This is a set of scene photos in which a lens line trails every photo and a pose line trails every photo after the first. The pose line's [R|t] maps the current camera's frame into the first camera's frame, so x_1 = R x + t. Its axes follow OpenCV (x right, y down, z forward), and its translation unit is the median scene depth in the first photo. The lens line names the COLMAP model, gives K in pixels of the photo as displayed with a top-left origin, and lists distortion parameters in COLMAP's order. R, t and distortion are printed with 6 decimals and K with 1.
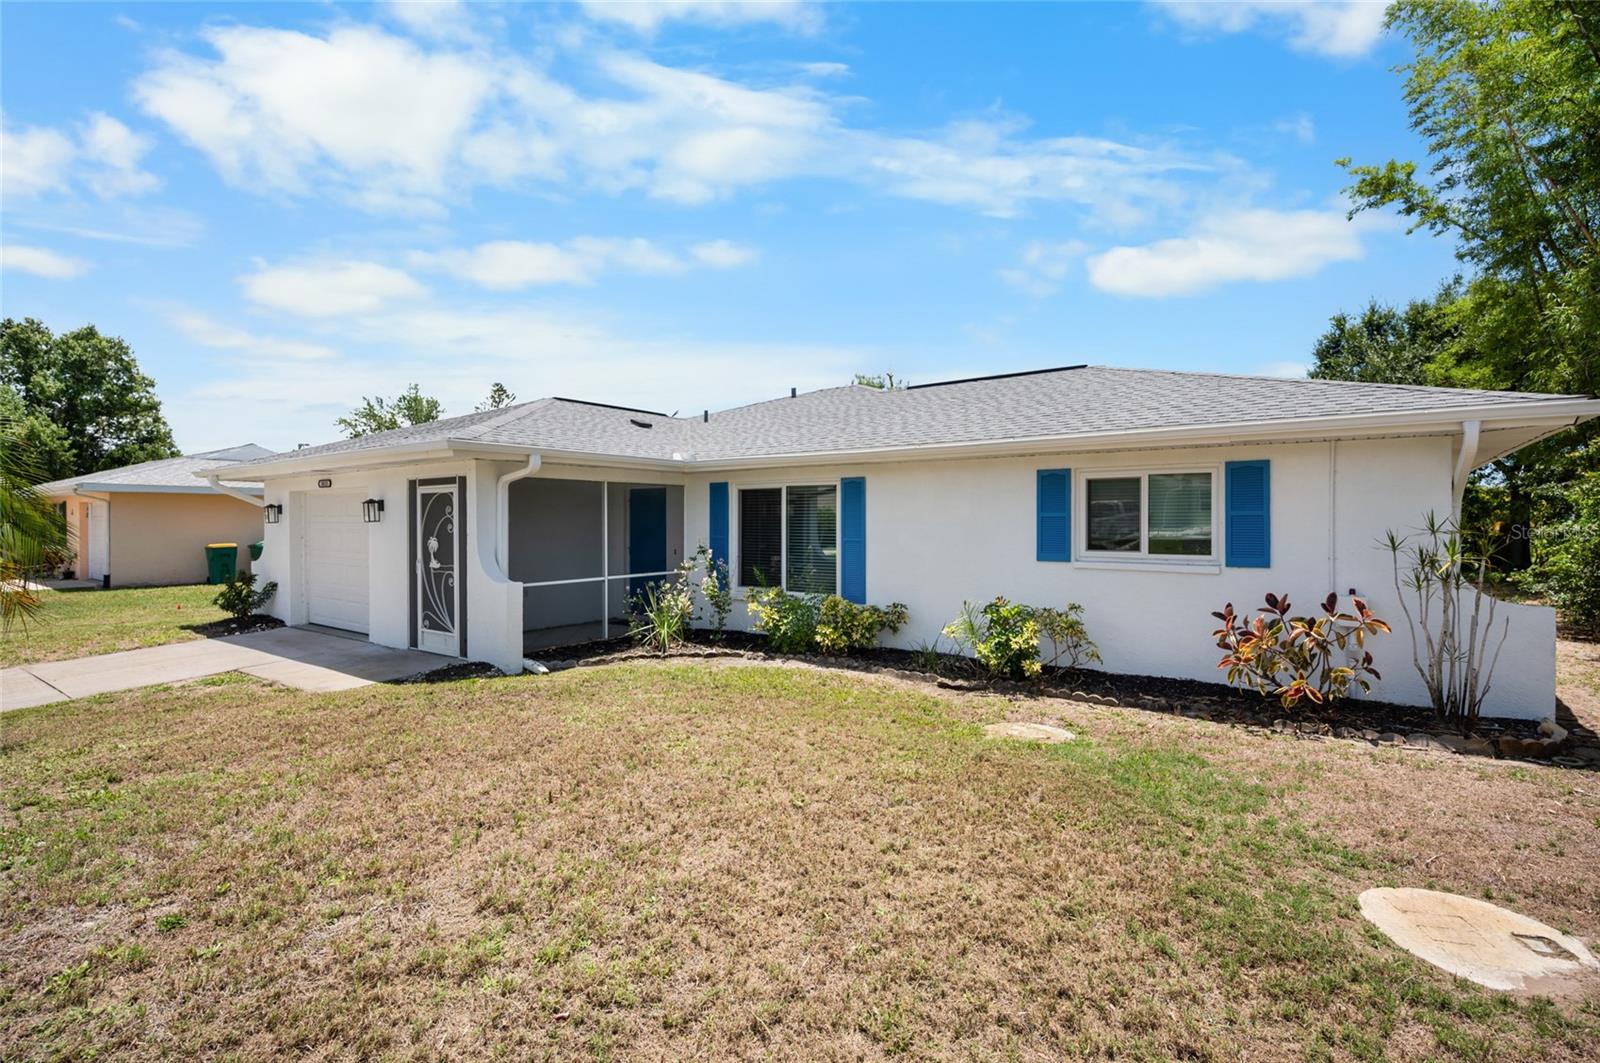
lens RADIAL K [[768.9, 0, 864.4], [0, 768.9, 541.2], [0, 0, 1]] dist [-0.001741, -0.000572]
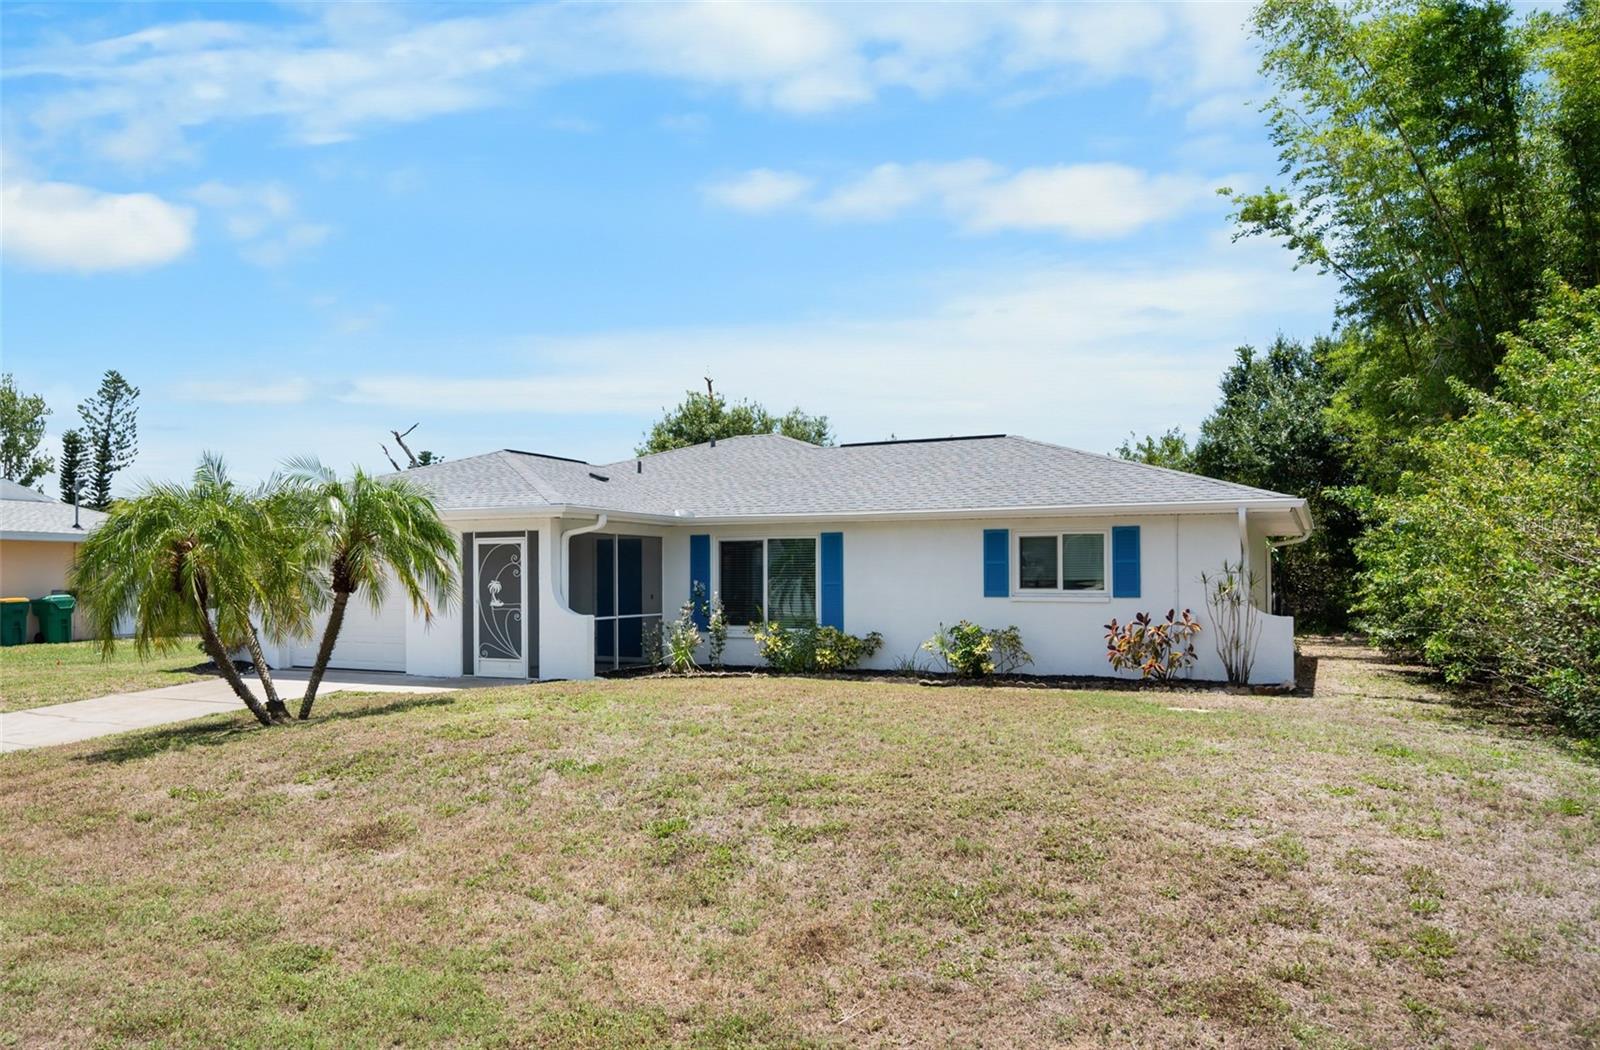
lens RADIAL K [[1340.1, 0, 801.5], [0, 1340.1, 596.9], [0, 0, 1]] dist [-0.006952, -0.000413]
pose [[0.983037, -0.002757, 0.183388, -0.497224], [0.005601, 0.999872, -0.014991, 0.056648], [-0.183323, 0.015764, 0.982926, -1.195269]]
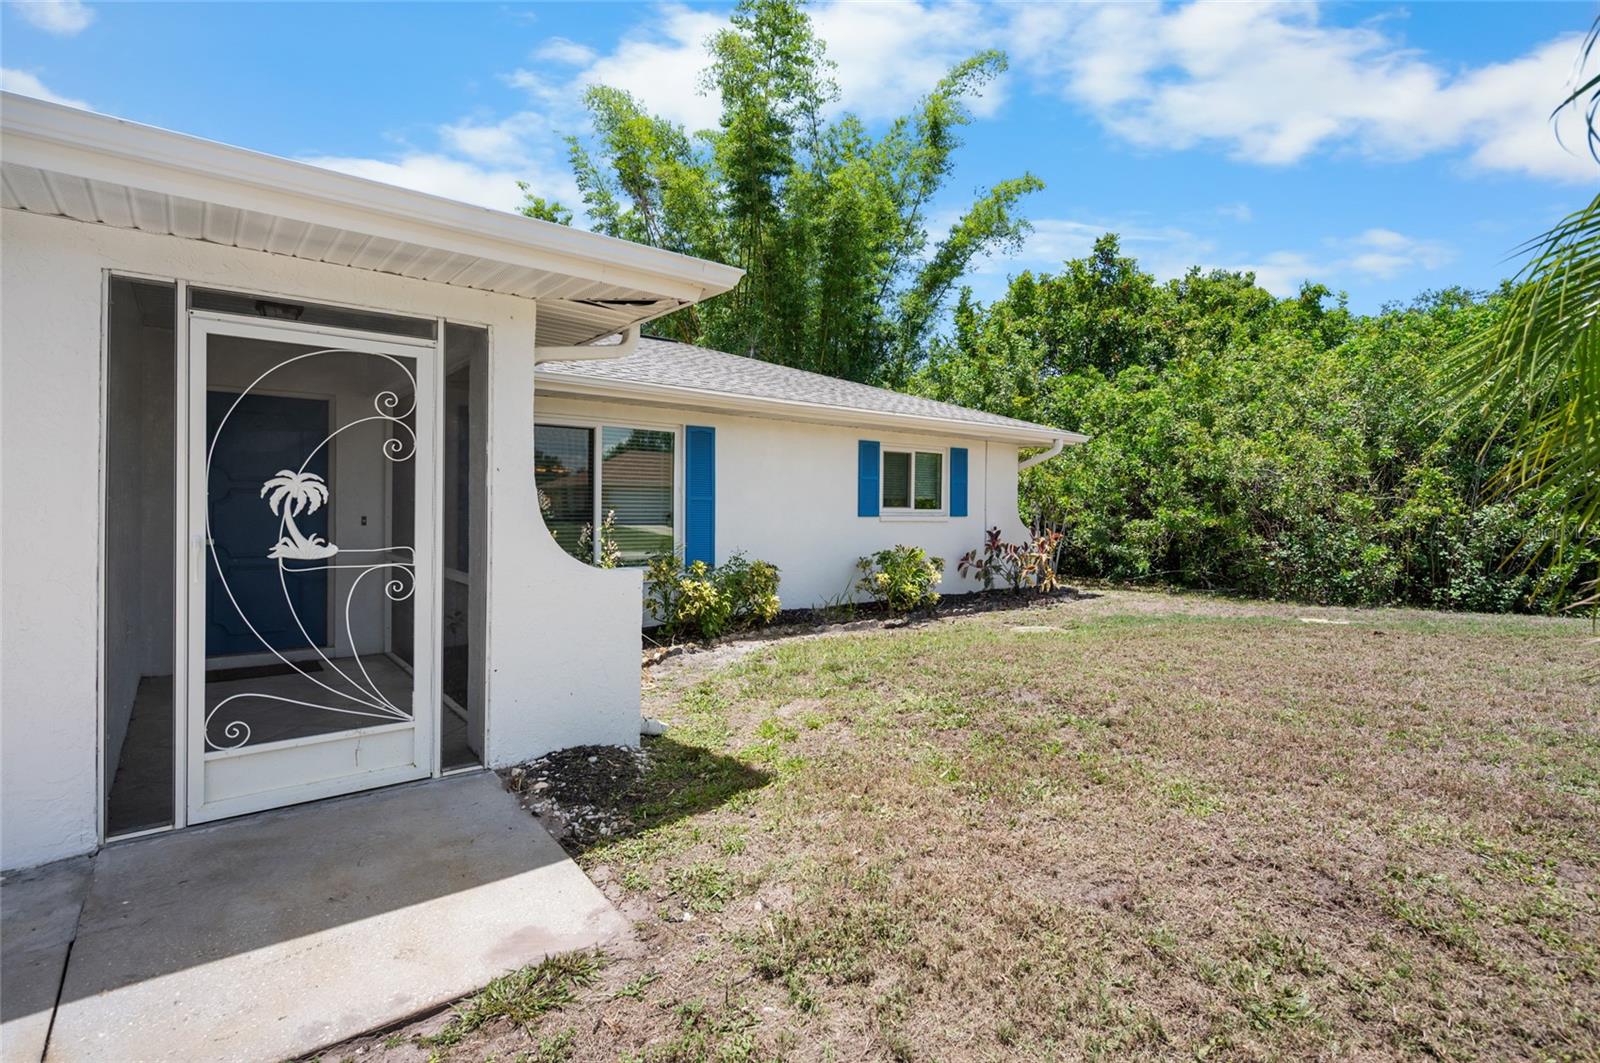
lens RADIAL K [[749.1, 0, 796.2], [0, 749.1, 508.8], [0, 0, 1]] dist [0.031415, -0.000183]
pose [[0.285429, 0.002883, 0.958395, -0.865713], [0.022814, 0.999692, -0.009801, 0.021375], [-0.958128, 0.024663, 0.285275, 0.719562]]
